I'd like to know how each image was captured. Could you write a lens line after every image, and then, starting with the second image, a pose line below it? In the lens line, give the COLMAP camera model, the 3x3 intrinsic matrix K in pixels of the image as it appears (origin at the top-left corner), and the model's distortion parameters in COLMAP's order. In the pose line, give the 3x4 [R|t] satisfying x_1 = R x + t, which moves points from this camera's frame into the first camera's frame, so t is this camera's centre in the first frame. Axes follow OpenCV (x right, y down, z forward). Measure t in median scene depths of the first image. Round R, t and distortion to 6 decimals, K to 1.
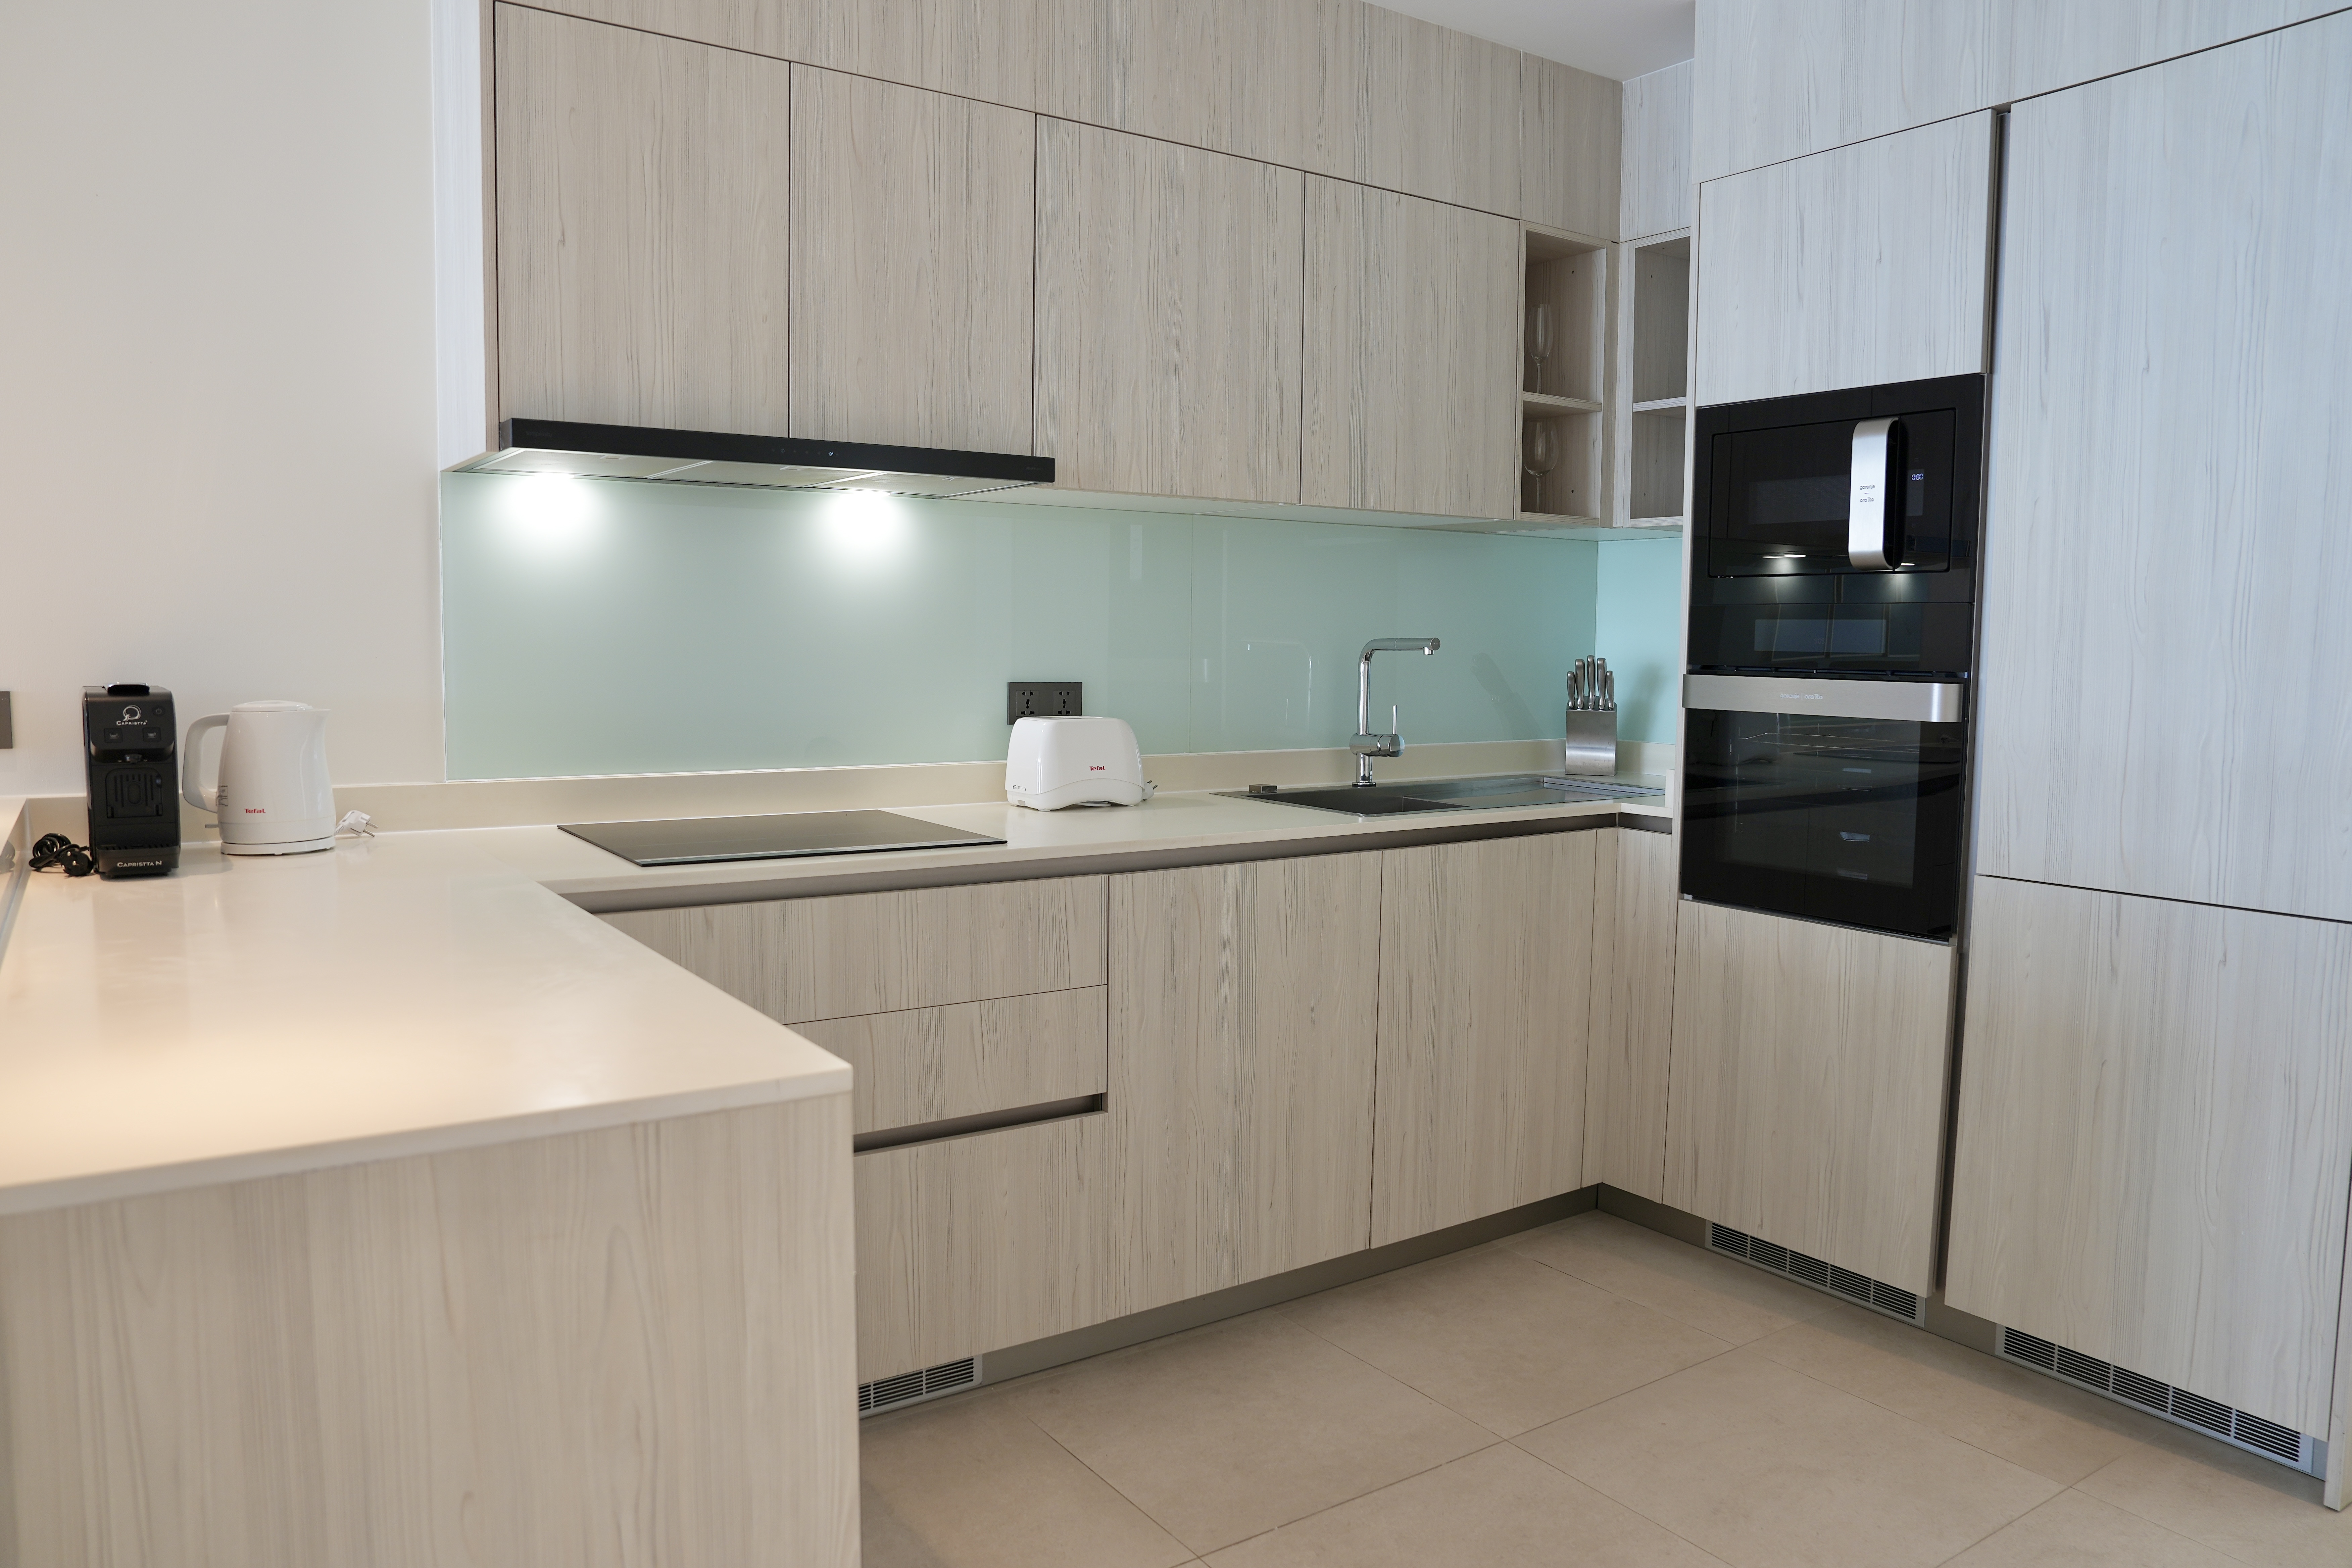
lens RADIAL K [[1623.6, 0, 1176.0], [0, 1623.6, 784.0], [0, 0, 1]] dist [-0.087383, 0.072721]
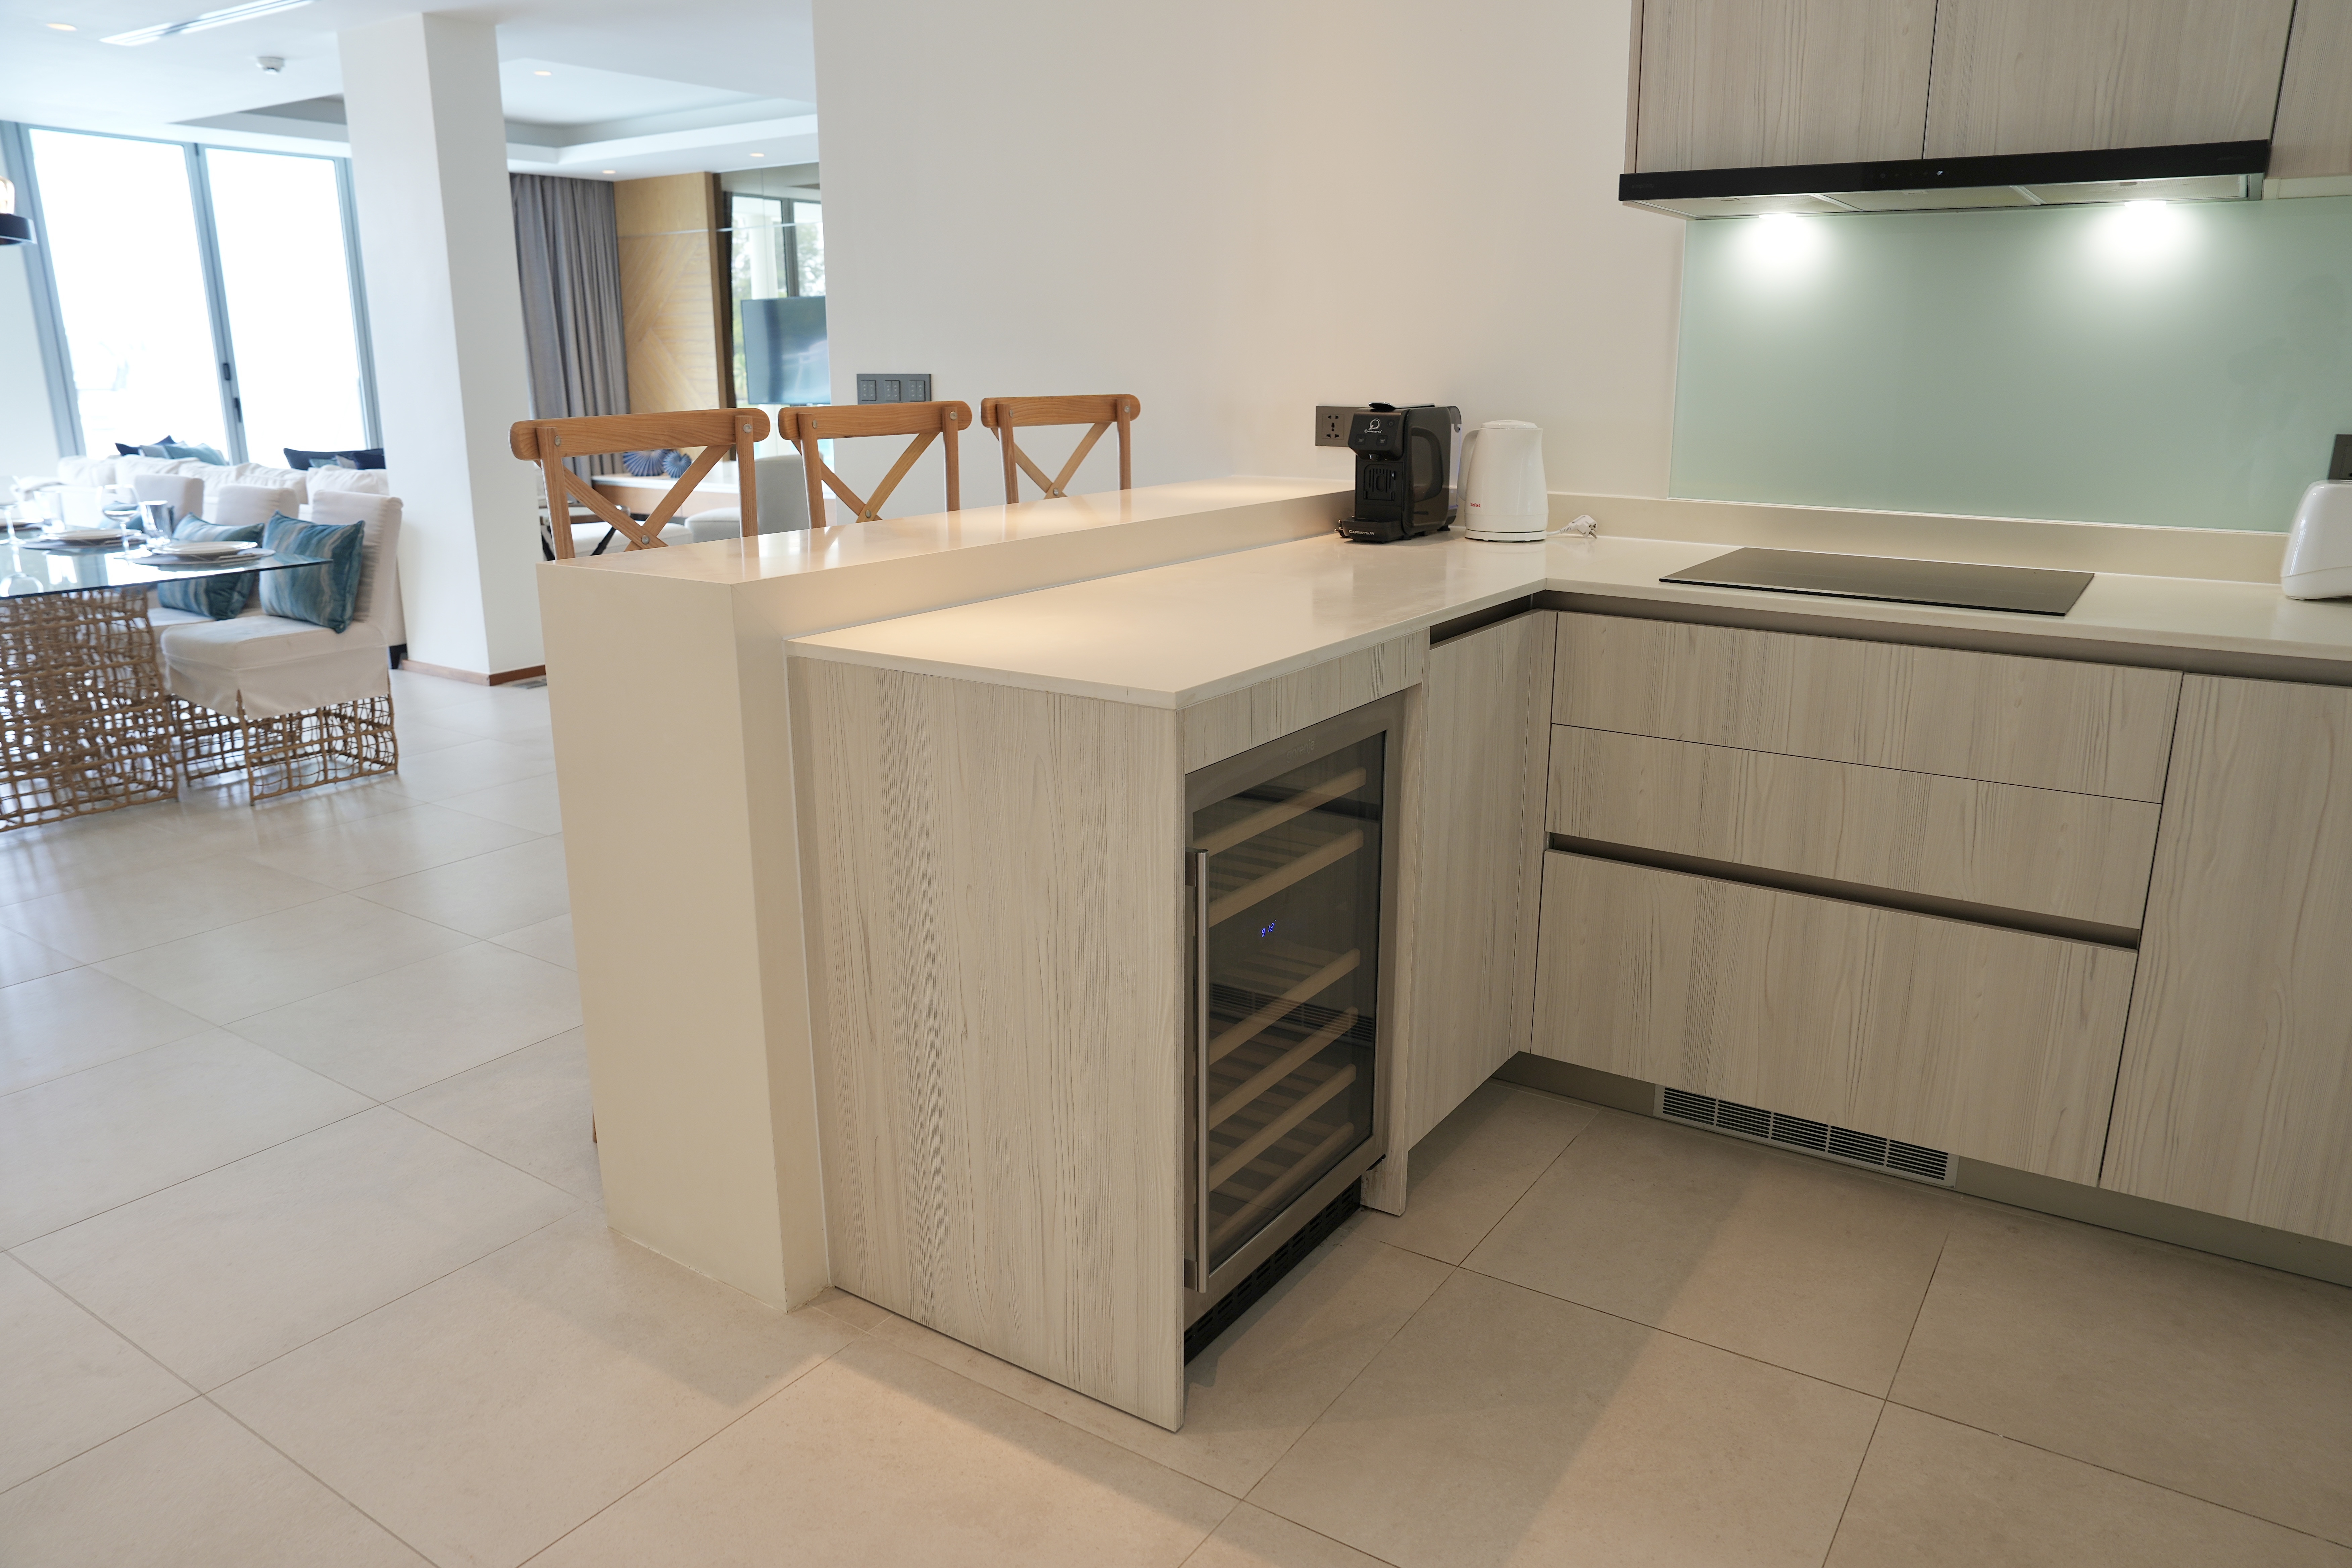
lens RADIAL K [[1592.2, 0, 1176.0], [0, 1592.2, 784.0], [0, 0, 1]] dist [-0.086435, 0.051288]
pose [[0.384392, 0.227812, -0.894620, 0.436168], [-0.079893, 0.973647, 0.213608, -0.014475], [0.919706, -0.010635, 0.392463, 0.208007]]
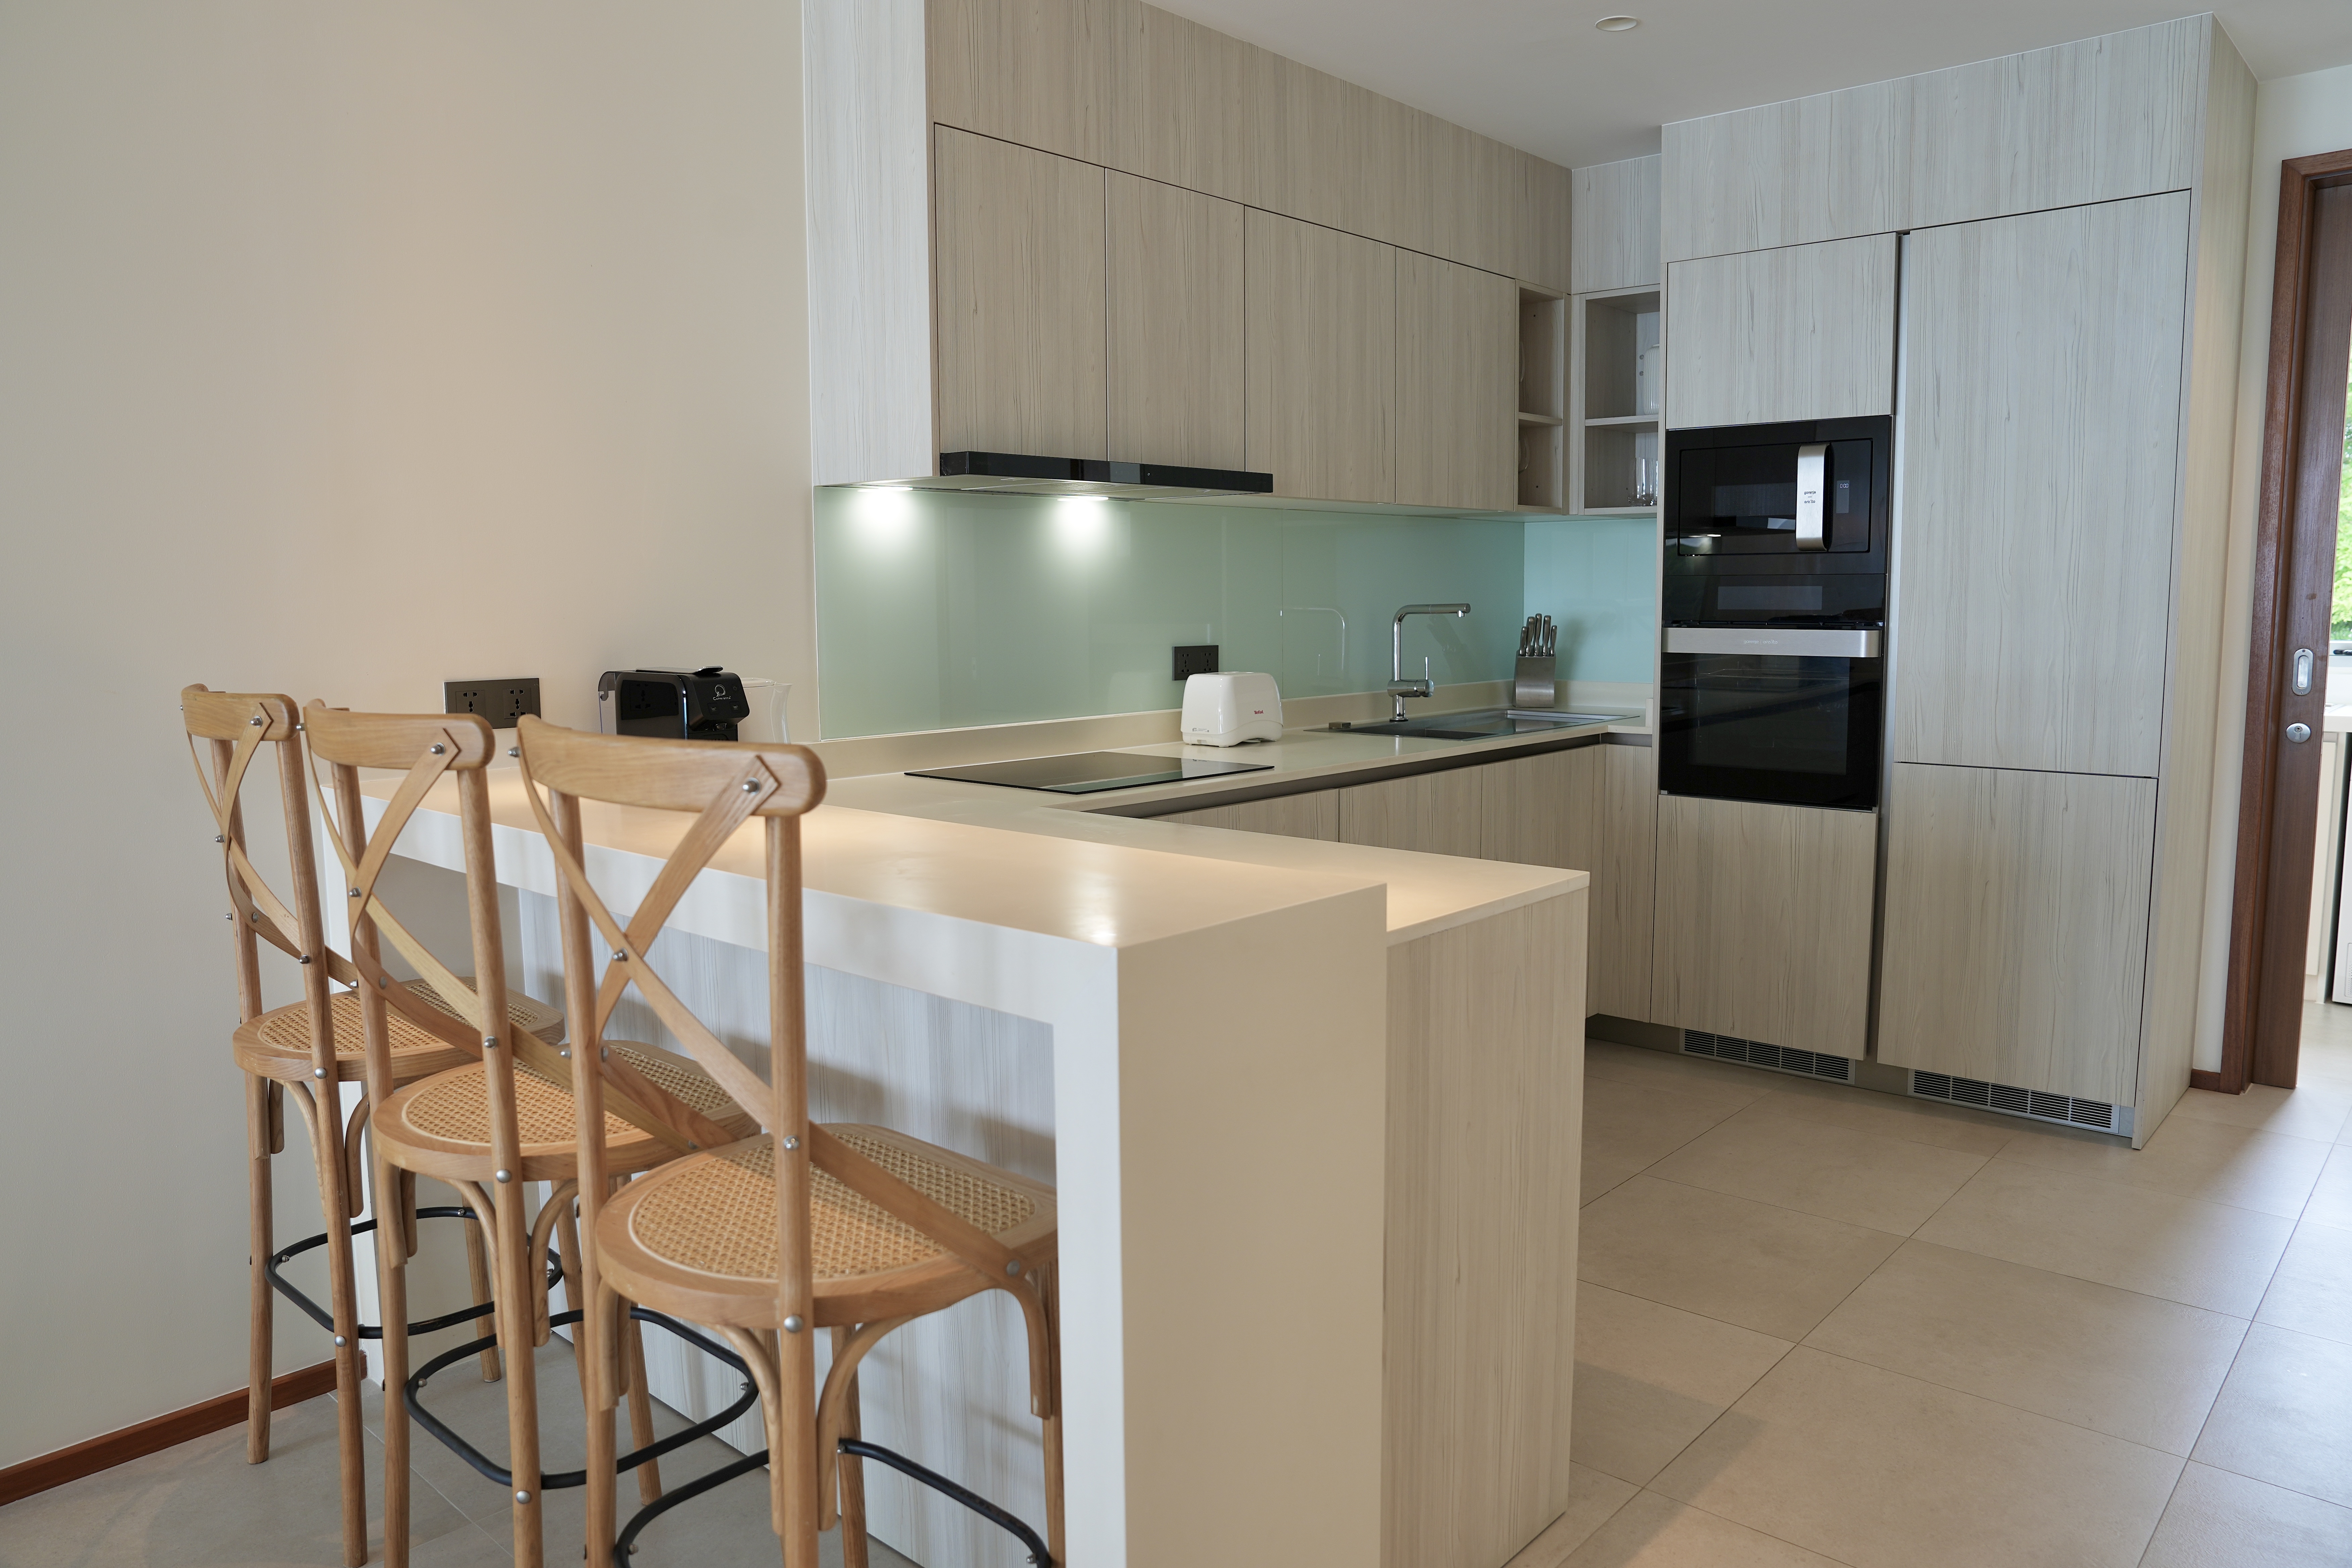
lens RADIAL K [[1623.6, 0, 1176.0], [0, 1623.6, 784.0], [0, 0, 1]] dist [-0.087383, 0.072721]
pose [[0.970933, -0.047167, 0.234659, -0.445993], [0.040575, 0.998637, 0.032842, 0.002316], [-0.235888, -0.022366, 0.971523, -0.243972]]
